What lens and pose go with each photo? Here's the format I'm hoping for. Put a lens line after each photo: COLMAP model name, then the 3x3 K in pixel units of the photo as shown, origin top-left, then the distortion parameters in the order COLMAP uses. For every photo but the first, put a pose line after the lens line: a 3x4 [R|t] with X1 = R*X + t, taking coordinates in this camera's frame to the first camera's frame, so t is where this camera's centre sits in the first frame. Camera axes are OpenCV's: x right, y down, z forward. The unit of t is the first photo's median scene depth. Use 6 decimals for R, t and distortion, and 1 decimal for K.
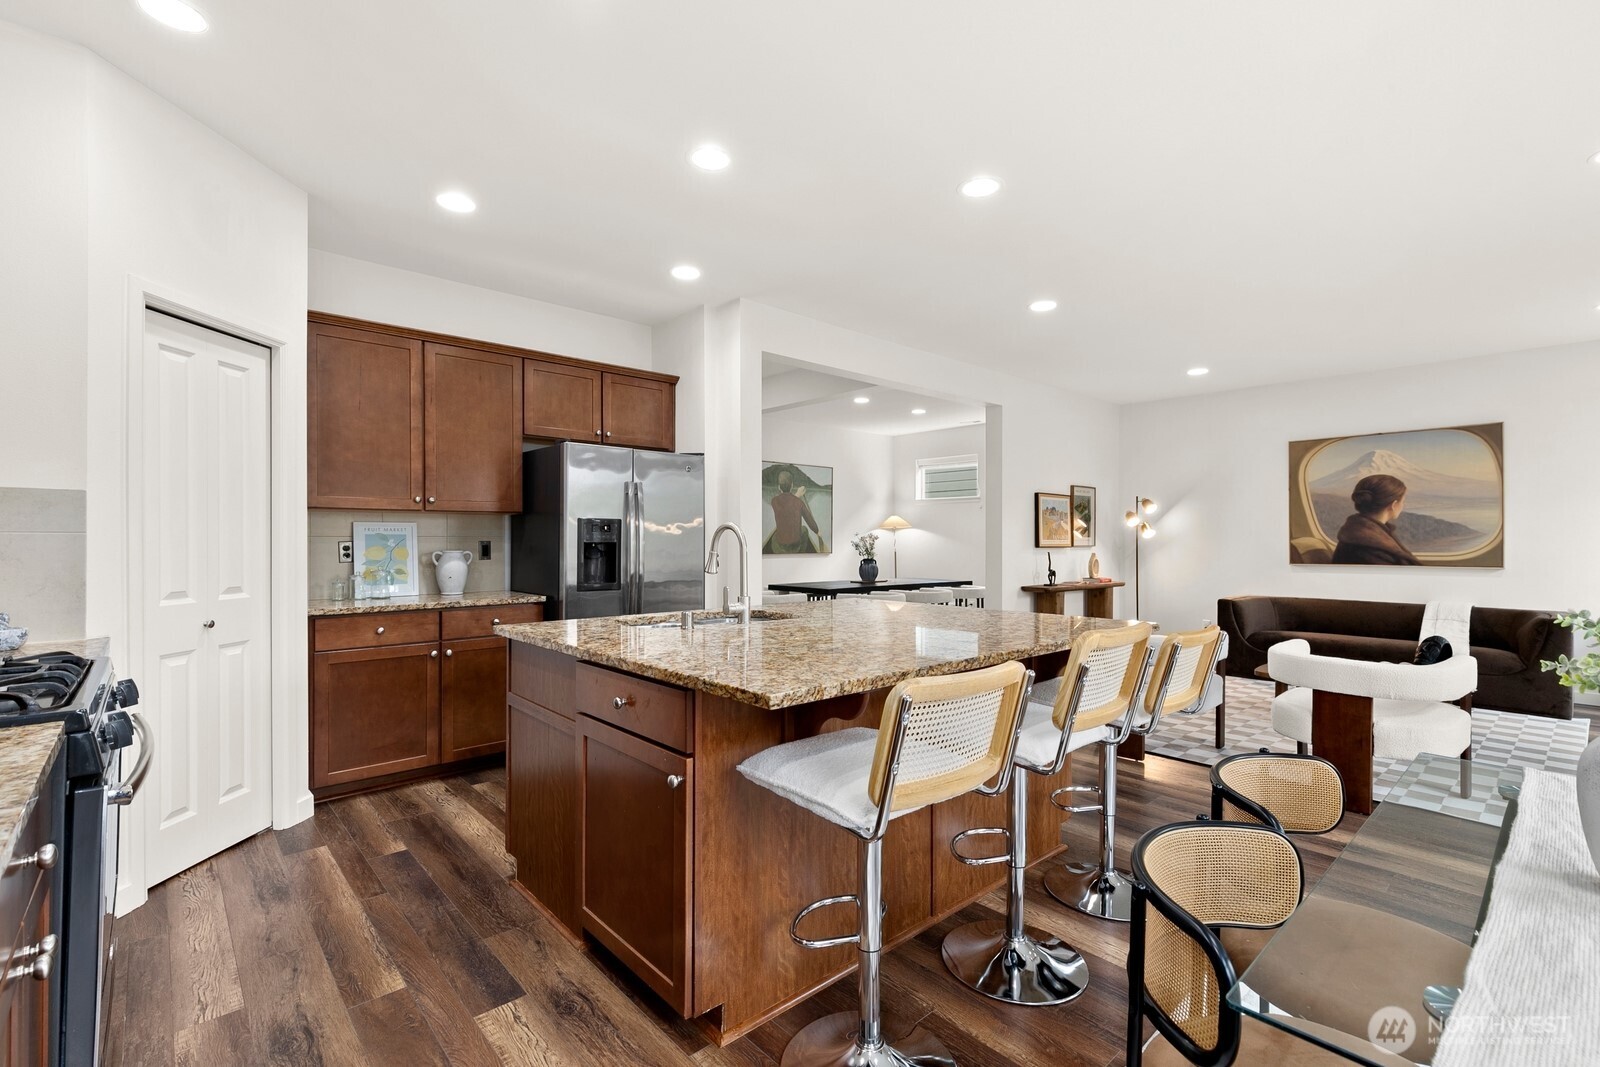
lens RADIAL K [[719.3, 0, 793.9], [0, 719.3, 540.6], [0, 0, 1]] dist [0.005399, -0.001091]
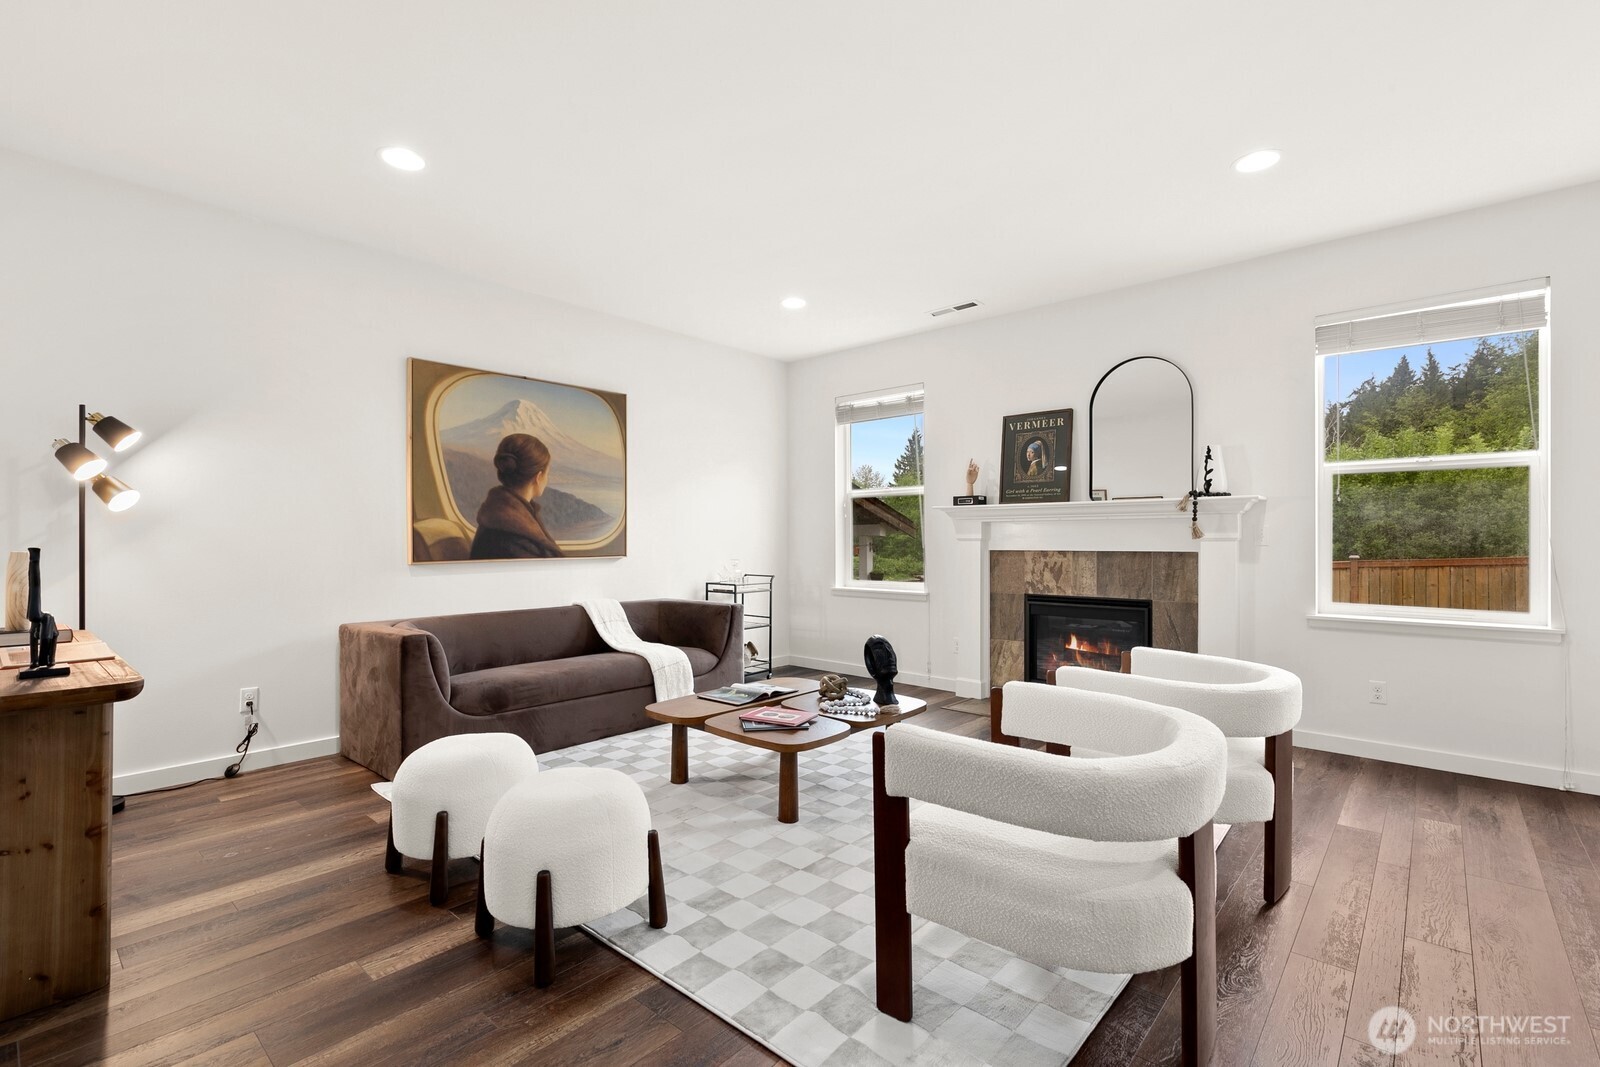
lens RADIAL K [[719.3, 0, 796.9], [0, 719.3, 531.1], [0, 0, 1]] dist [0.005399, -0.001091]
pose [[-0.113513, 0.008904, 0.993497, 0.062799], [0.003002, 0.999958, -0.008619, 0.012801], [-0.993532, 0.002004, -0.113535, 0.789604]]
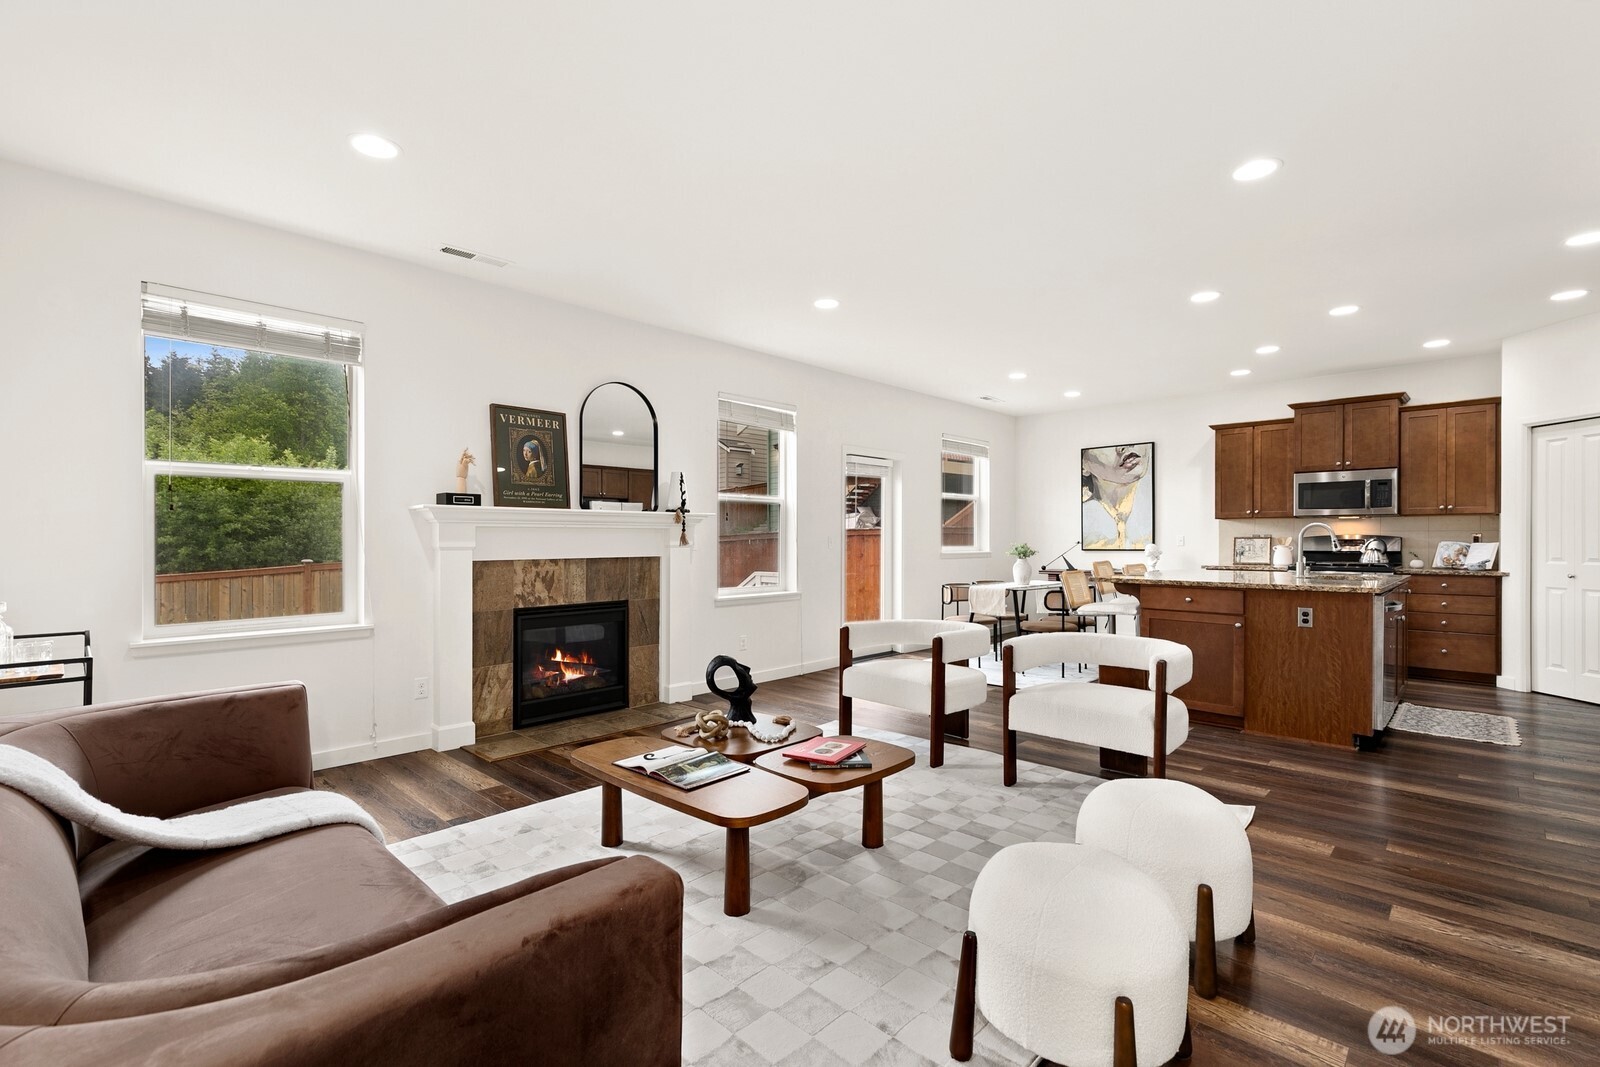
lens RADIAL K [[719.3, 0, 801.7], [0, 719.3, 536.6], [0, 0, 1]] dist [0.005399, -0.001091]
pose [[-0.997186, -0.000796, -0.074964, 0.574871], [-0.000642, 0.999998, -0.002076, 0.006754], [0.074966, -0.002022, -0.997184, 1.161600]]
